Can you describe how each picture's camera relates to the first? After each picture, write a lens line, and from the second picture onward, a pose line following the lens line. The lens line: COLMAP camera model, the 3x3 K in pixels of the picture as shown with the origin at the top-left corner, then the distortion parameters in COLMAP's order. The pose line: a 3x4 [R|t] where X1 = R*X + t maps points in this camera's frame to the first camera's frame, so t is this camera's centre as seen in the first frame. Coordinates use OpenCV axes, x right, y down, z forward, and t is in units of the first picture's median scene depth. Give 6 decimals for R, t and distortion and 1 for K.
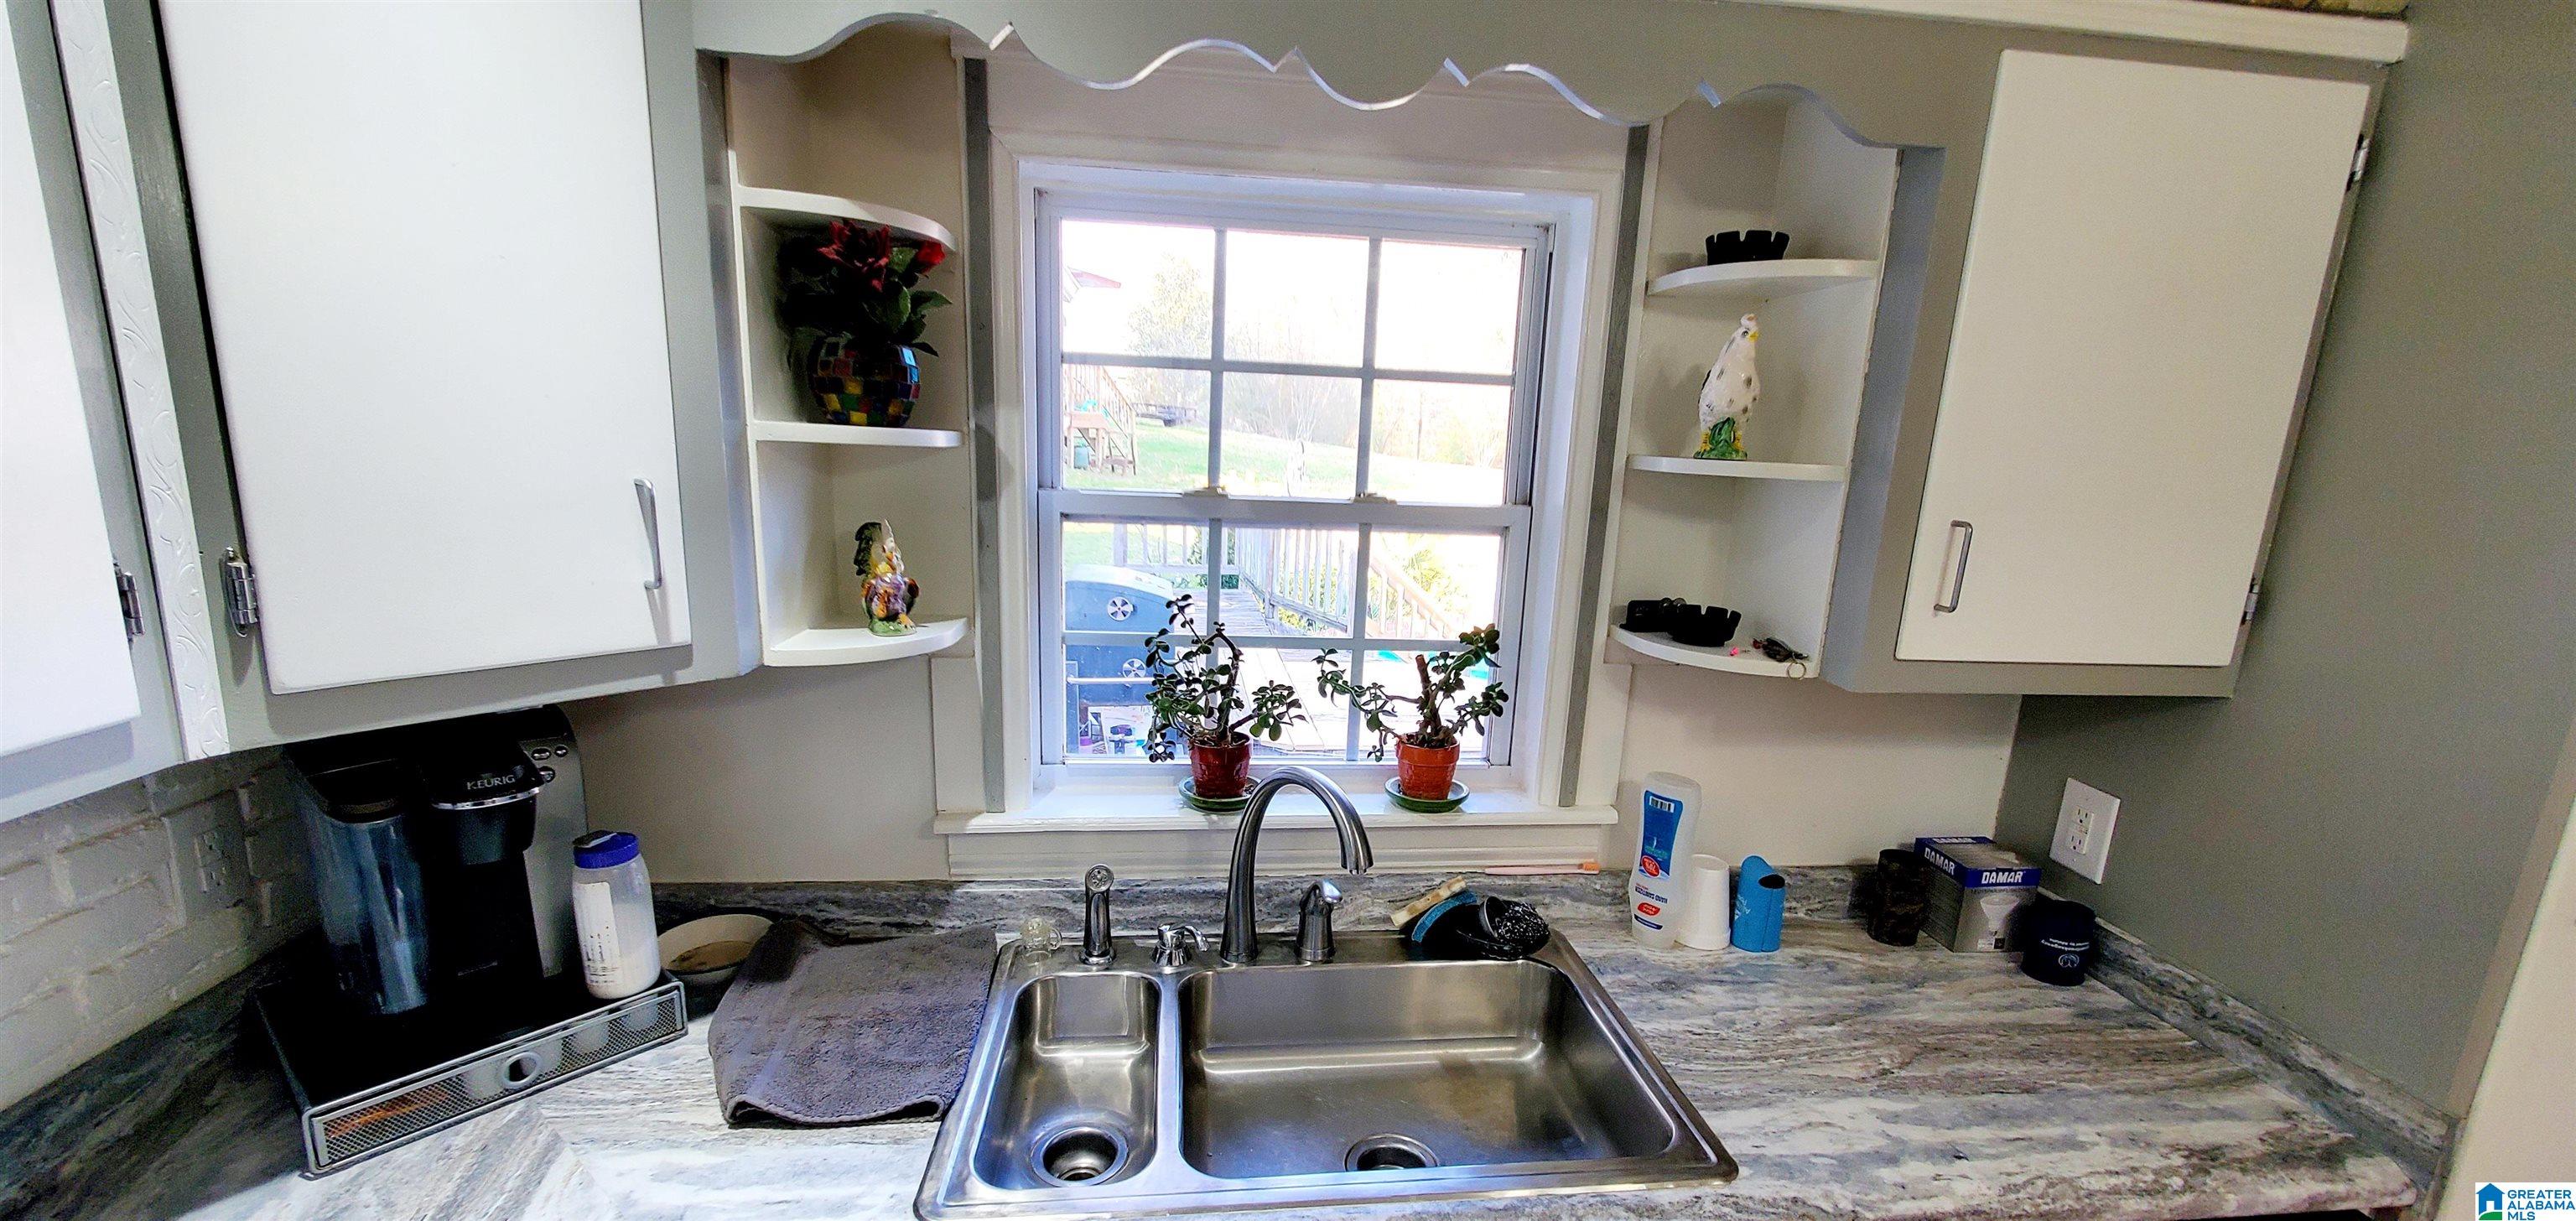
lens RADIAL K [[1021.7, 0, 1307.9], [0, 1021.7, 652.0], [0, 0, 1]] dist [0.000694, -0.001001]
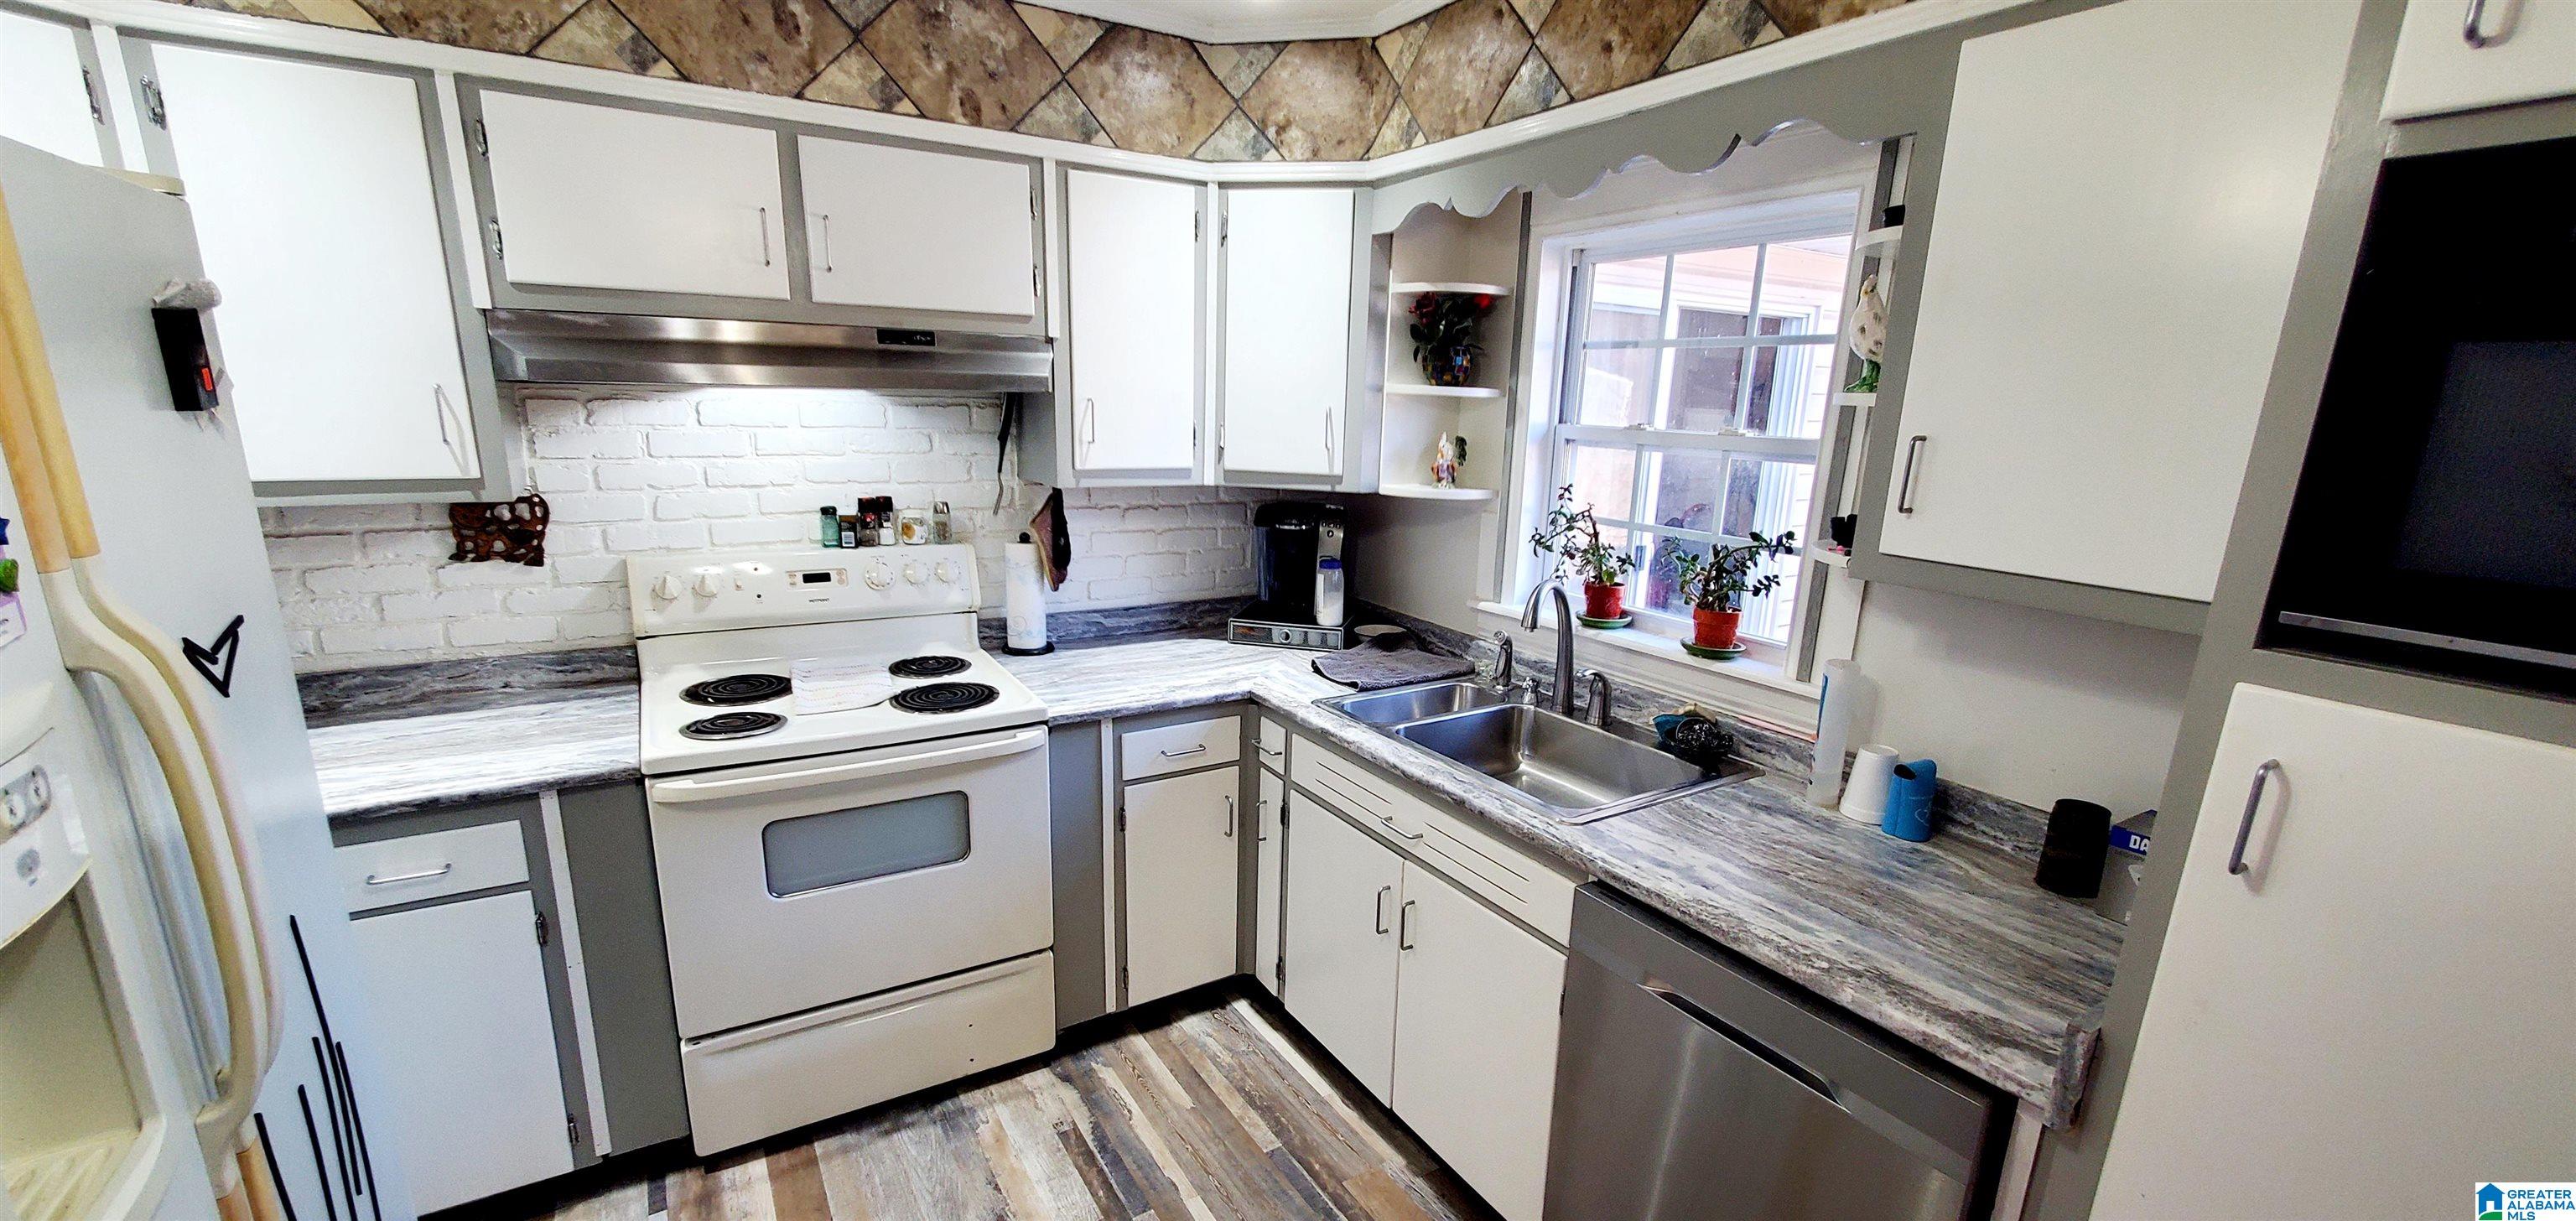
lens RADIAL K [[1021.7, 0, 1307.9], [0, 1021.7, 652.0], [0, 0, 1]] dist [0.000694, -0.001001]
pose [[0.434691, 0.194894, -0.879238, 1.316981], [-0.198847, 0.972978, 0.117364, 0.109266], [0.878353, 0.123817, 0.461699, -0.130785]]
